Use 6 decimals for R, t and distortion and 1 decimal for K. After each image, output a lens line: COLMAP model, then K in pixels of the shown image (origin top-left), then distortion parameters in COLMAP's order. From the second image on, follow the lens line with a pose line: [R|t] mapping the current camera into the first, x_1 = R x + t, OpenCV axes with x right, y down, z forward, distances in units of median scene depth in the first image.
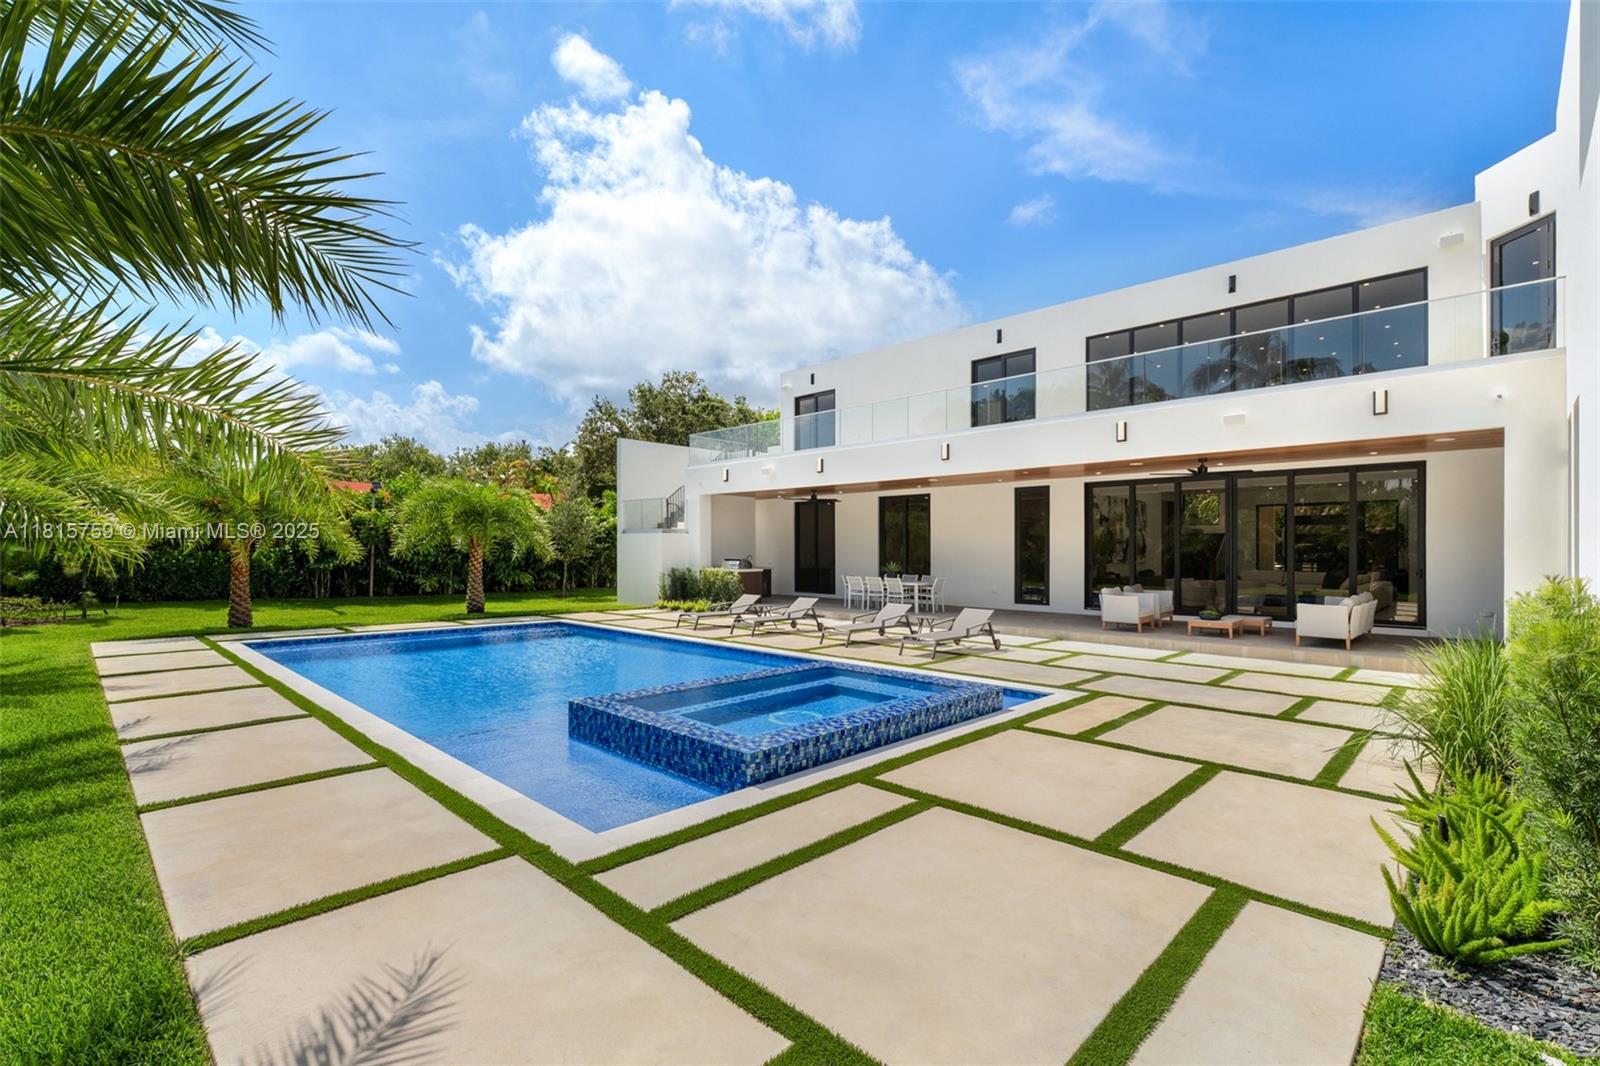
lens RADIAL K [[720.4, 0, 800.0], [0, 720.4, 555.1], [0, 0, 1]] dist [-0.000181, 0.000027]
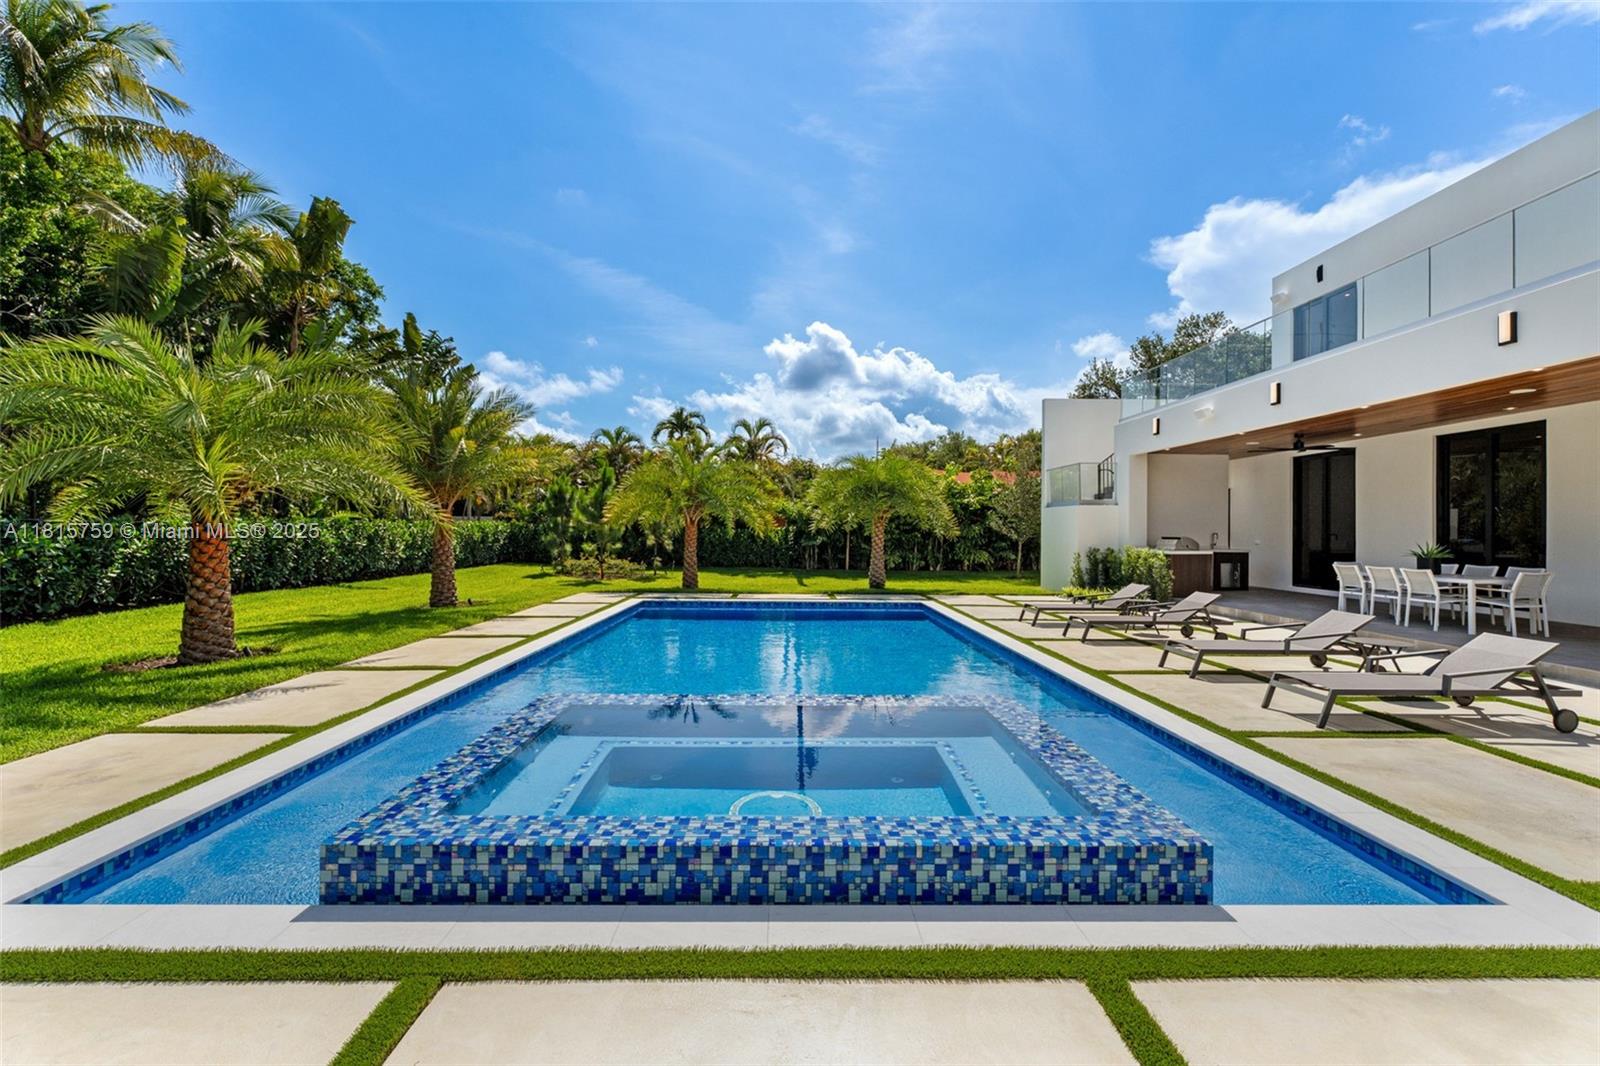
lens RADIAL K [[699.2, 0, 800.0], [0, 699.2, 533.0], [0, 0, 1]] dist [-0.003682, -0.000500]
pose [[0.711701, 0.000673, -0.702482, 0.152531], [-0.006712, 0.999960, -0.005841, 0.008805], [0.702450, 0.008872, 0.711678, 0.230356]]
